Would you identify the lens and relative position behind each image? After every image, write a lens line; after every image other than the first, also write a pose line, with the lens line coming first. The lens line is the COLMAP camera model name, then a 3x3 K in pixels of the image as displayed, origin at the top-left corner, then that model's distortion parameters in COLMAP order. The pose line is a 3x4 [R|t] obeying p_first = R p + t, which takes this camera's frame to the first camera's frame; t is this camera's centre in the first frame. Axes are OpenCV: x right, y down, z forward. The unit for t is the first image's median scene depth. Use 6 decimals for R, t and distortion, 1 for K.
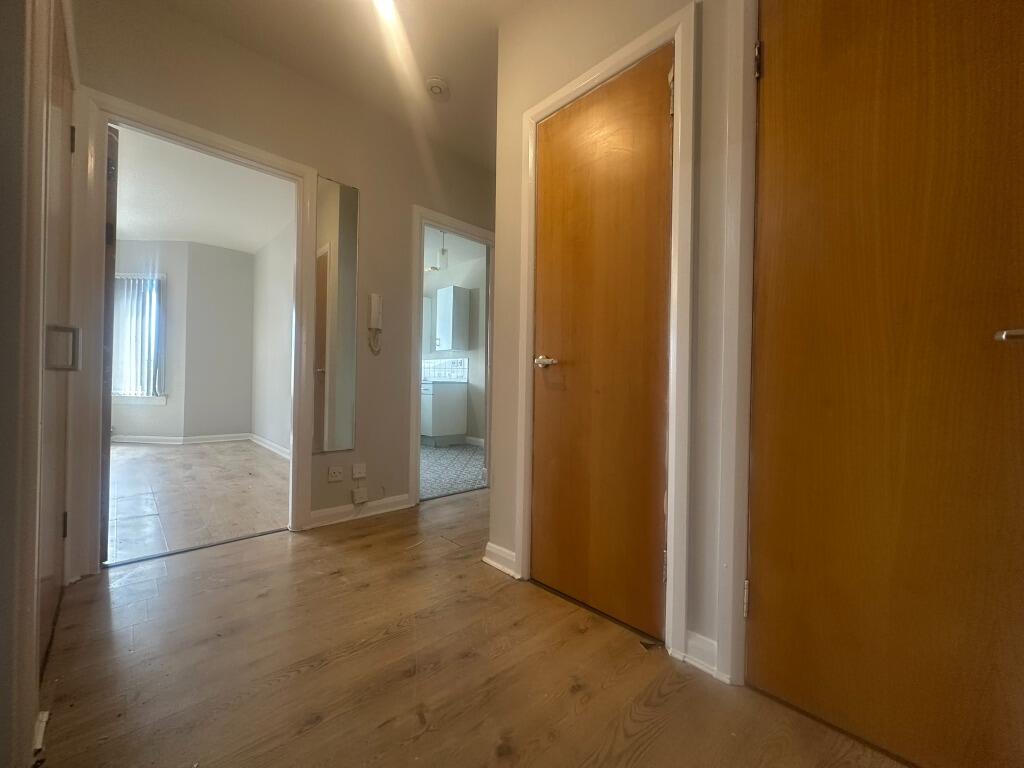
lens RADIAL K [[408.1, 0, 512.0], [0, 408.1, 384.0], [0, 0, 1]] dist [0.000193, -0.000245]
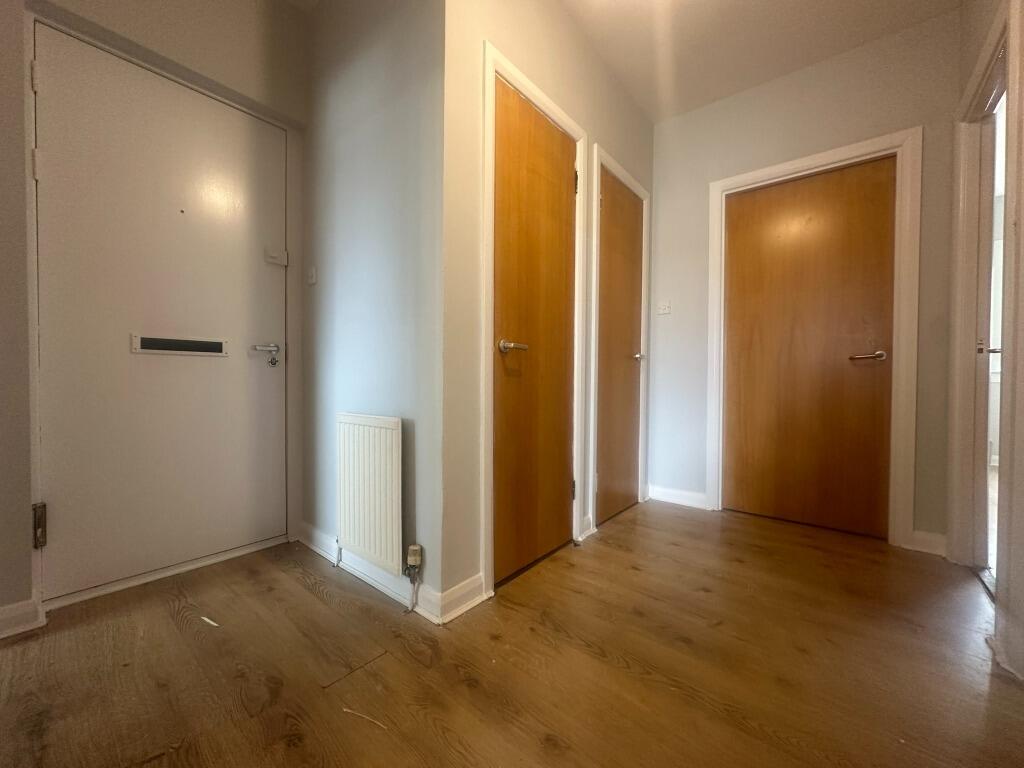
lens RADIAL K [[408.1, 0, 512.0], [0, 408.1, 384.0], [0, 0, 1]] dist [0.000193, -0.000245]
pose [[-0.117643, -0.033101, 0.992504, -0.955081], [-0.005531, 0.999451, 0.032677, 0.002601], [-0.993040, -0.001645, -0.117762, 1.217673]]
